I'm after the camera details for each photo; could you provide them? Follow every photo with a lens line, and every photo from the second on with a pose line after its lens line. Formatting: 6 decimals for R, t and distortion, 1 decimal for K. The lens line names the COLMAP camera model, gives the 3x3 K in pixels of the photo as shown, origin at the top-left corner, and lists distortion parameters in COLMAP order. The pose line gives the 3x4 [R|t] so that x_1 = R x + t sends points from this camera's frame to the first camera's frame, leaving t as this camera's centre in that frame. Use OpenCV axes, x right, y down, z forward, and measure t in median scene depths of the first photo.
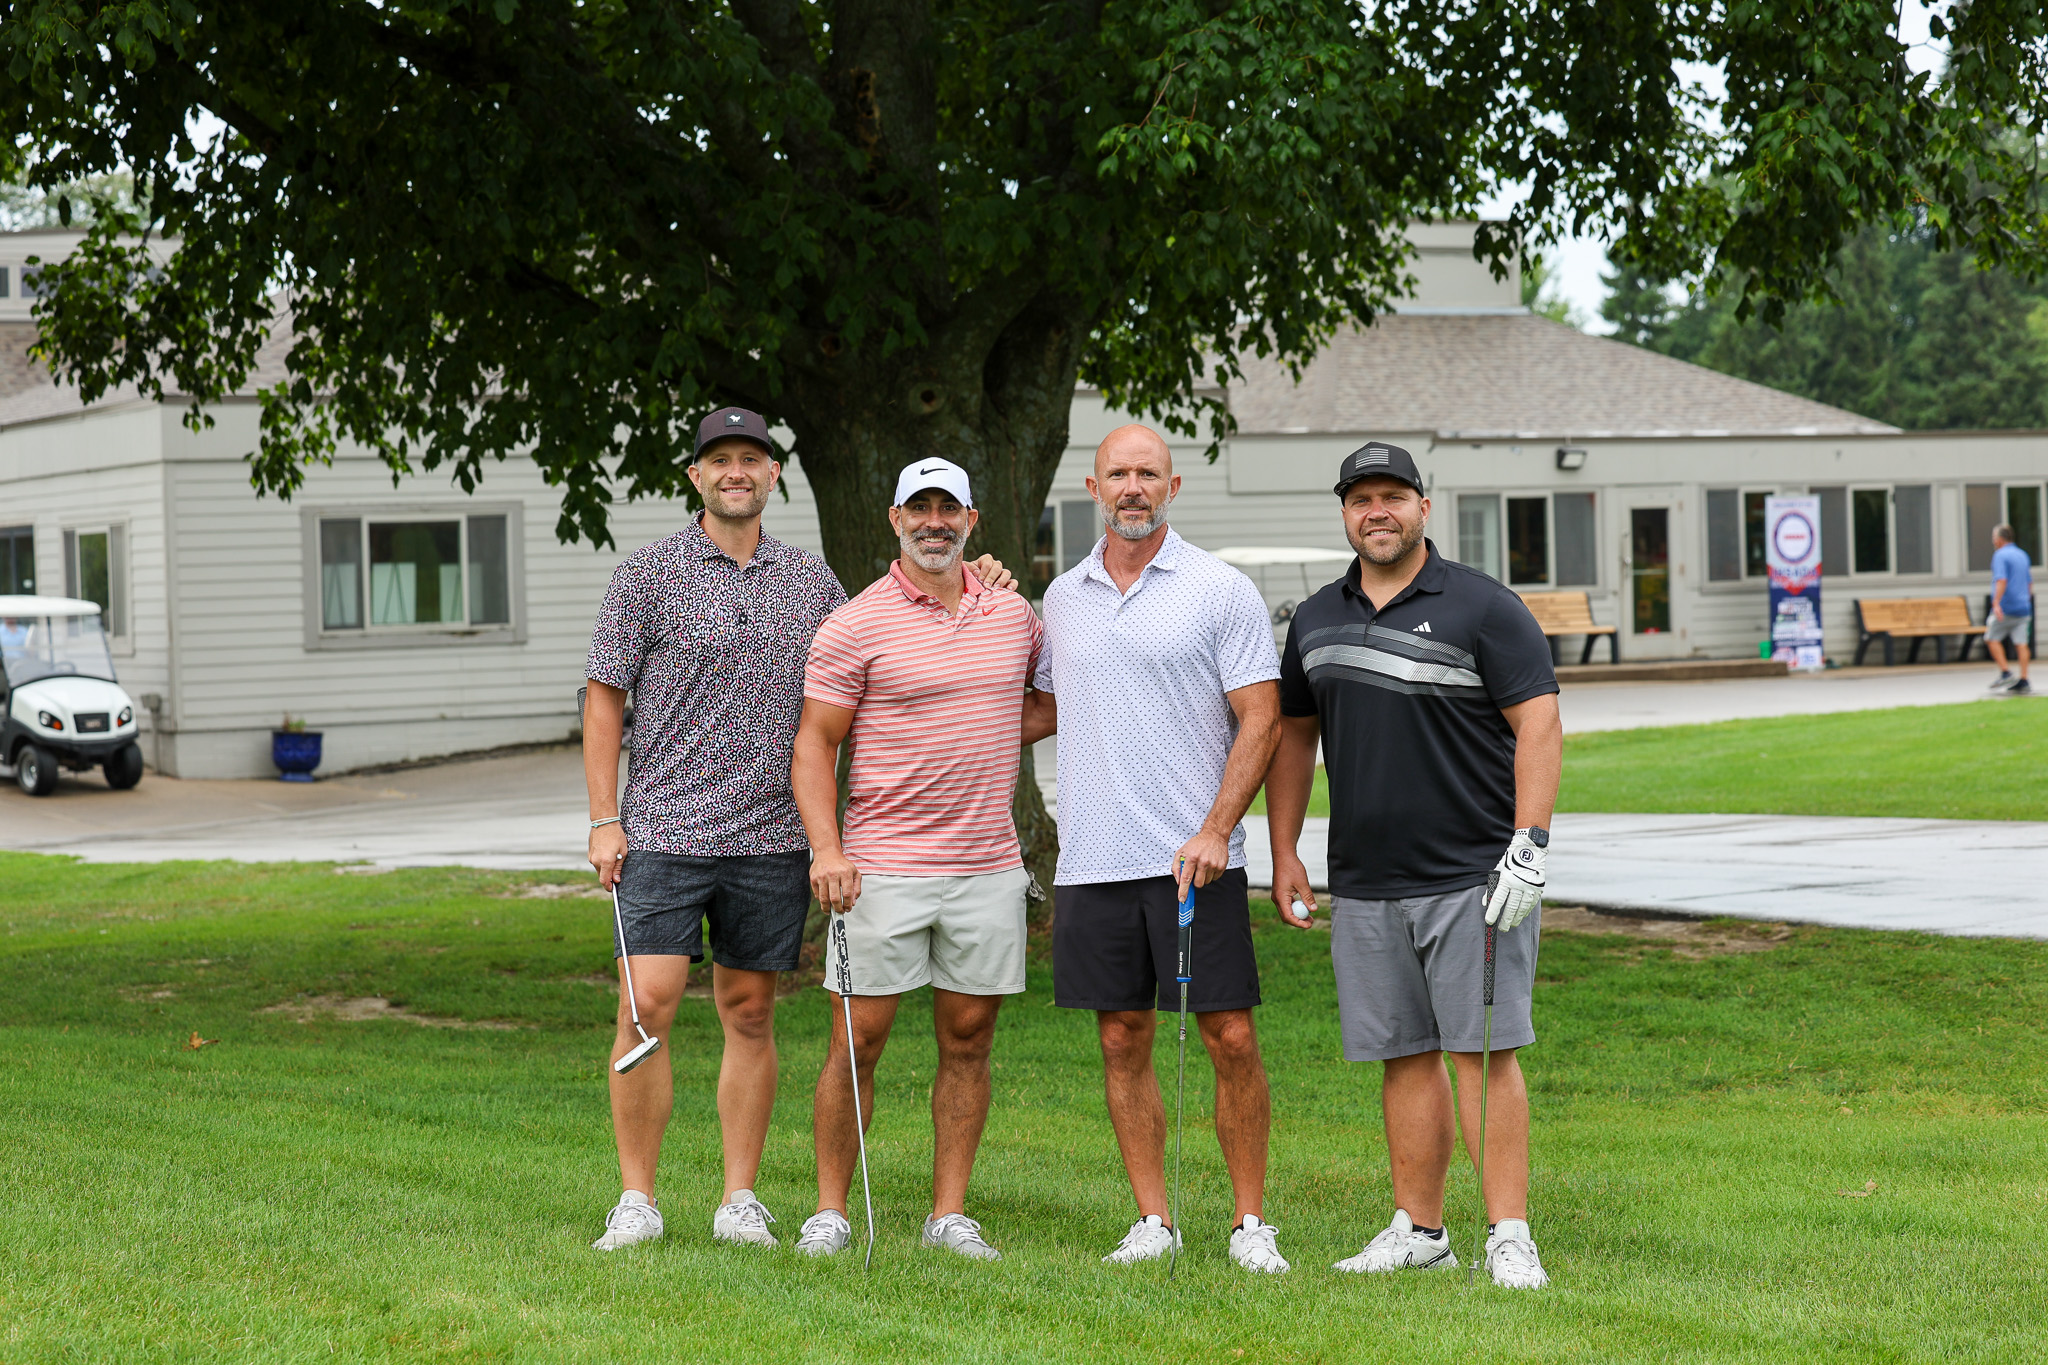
lens RADIAL K [[4304.8, 0, 1024.0], [0, 4304.8, 682.5], [0, 0, 1]] dist [-0.214311, 0.509506]
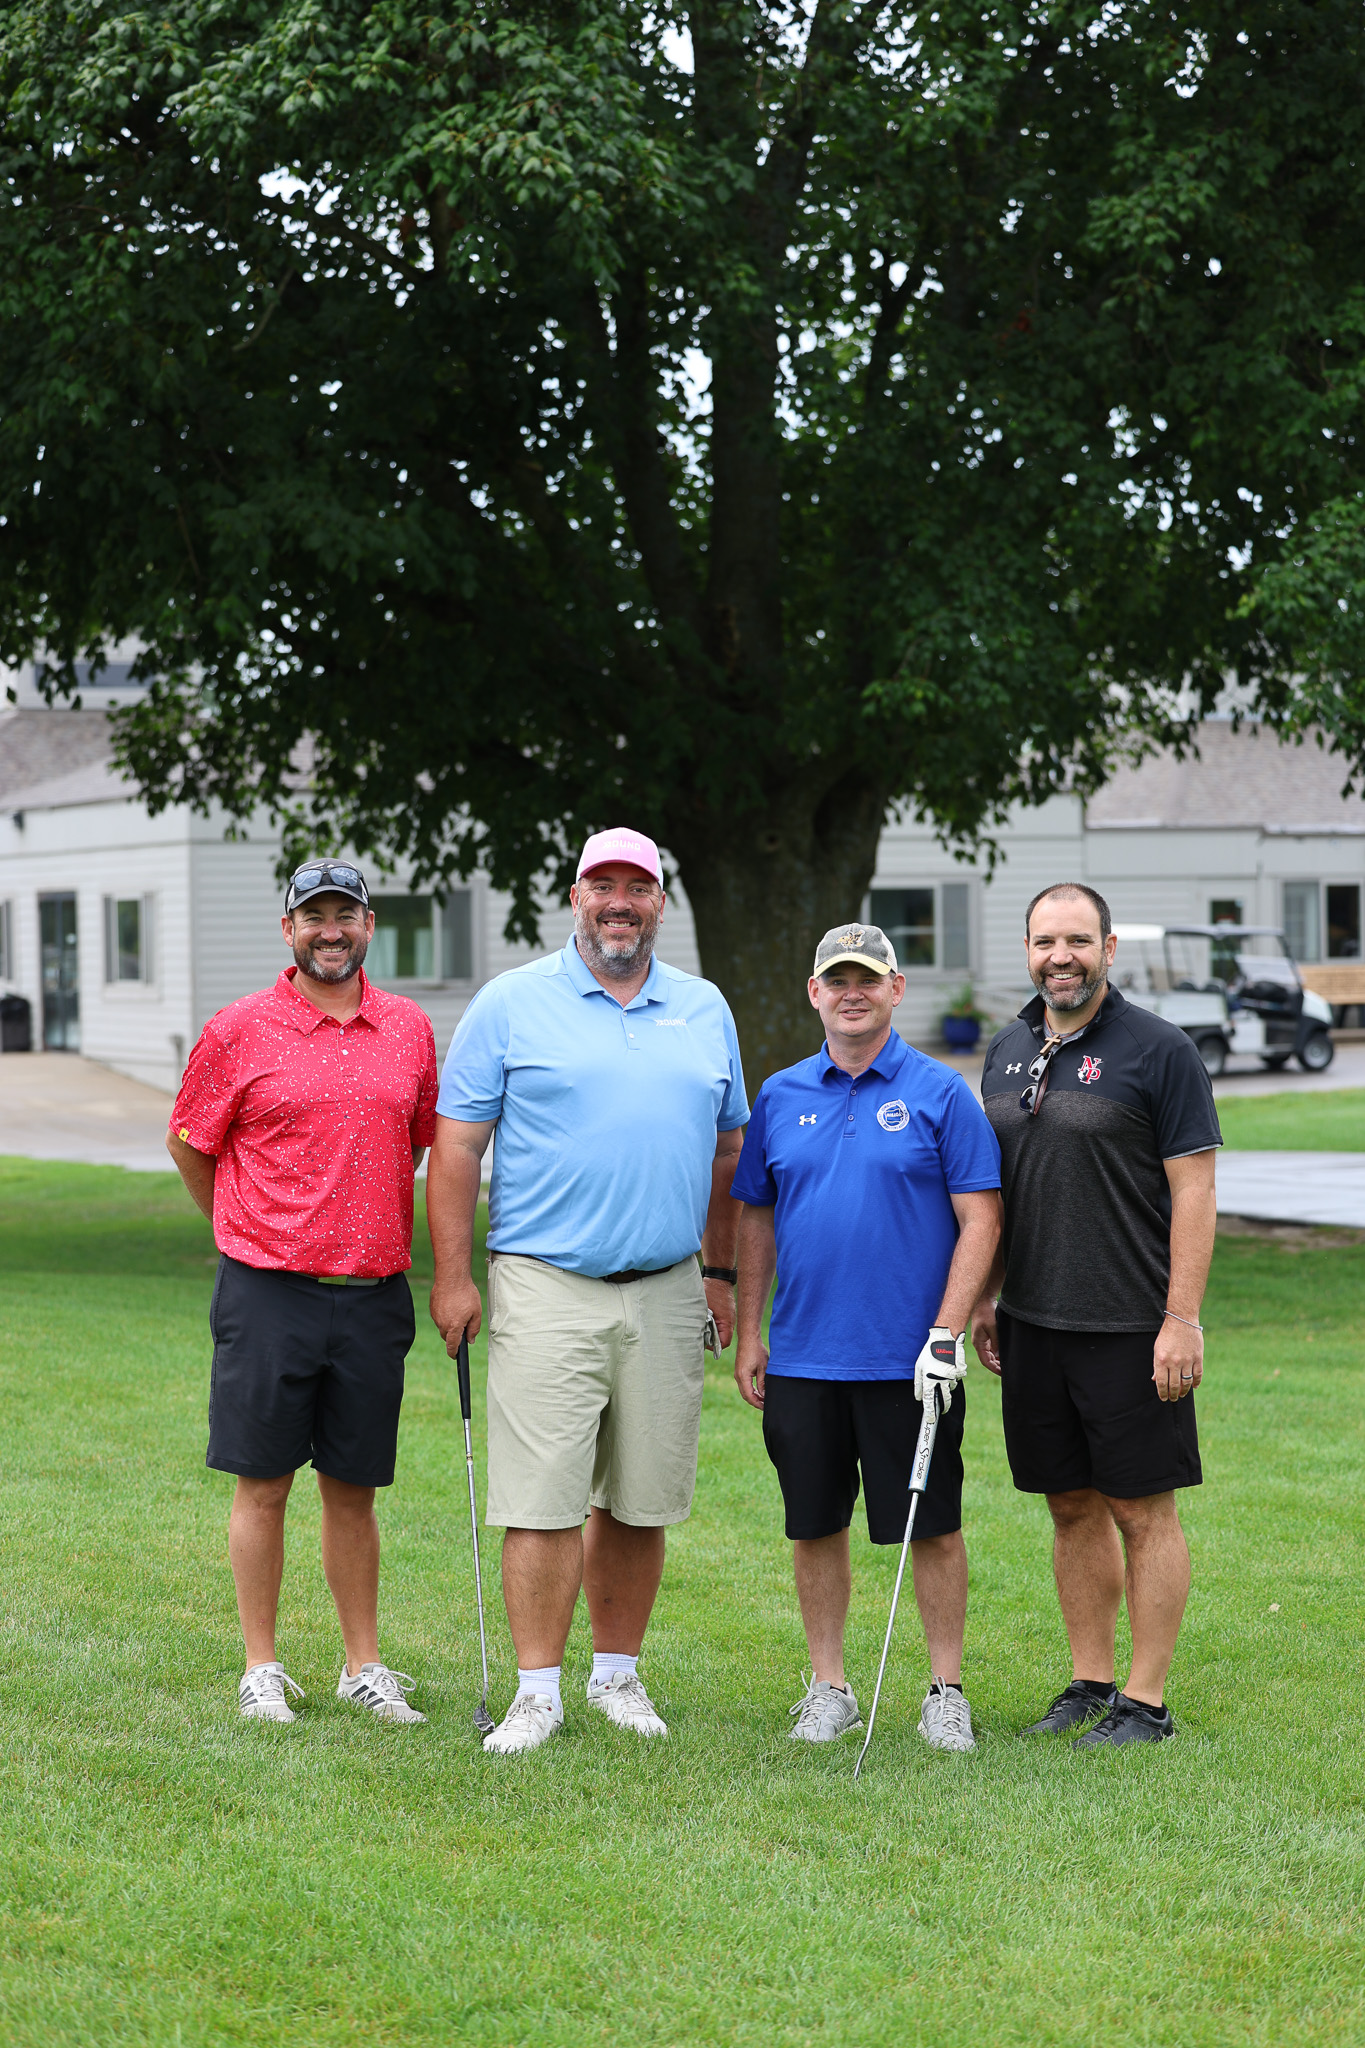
lens RADIAL K [[4145.6, 0, 682.5], [0, 4145.6, 1024.0], [0, 0, 1]] dist [-0.217550, -0.015089]
pose [[0.997402, 0.017450, -0.069896, 0.047149], [-0.017425, 0.999848, 0.000959, -0.008499], [0.069902, 0.000262, 0.997554, -0.363175]]
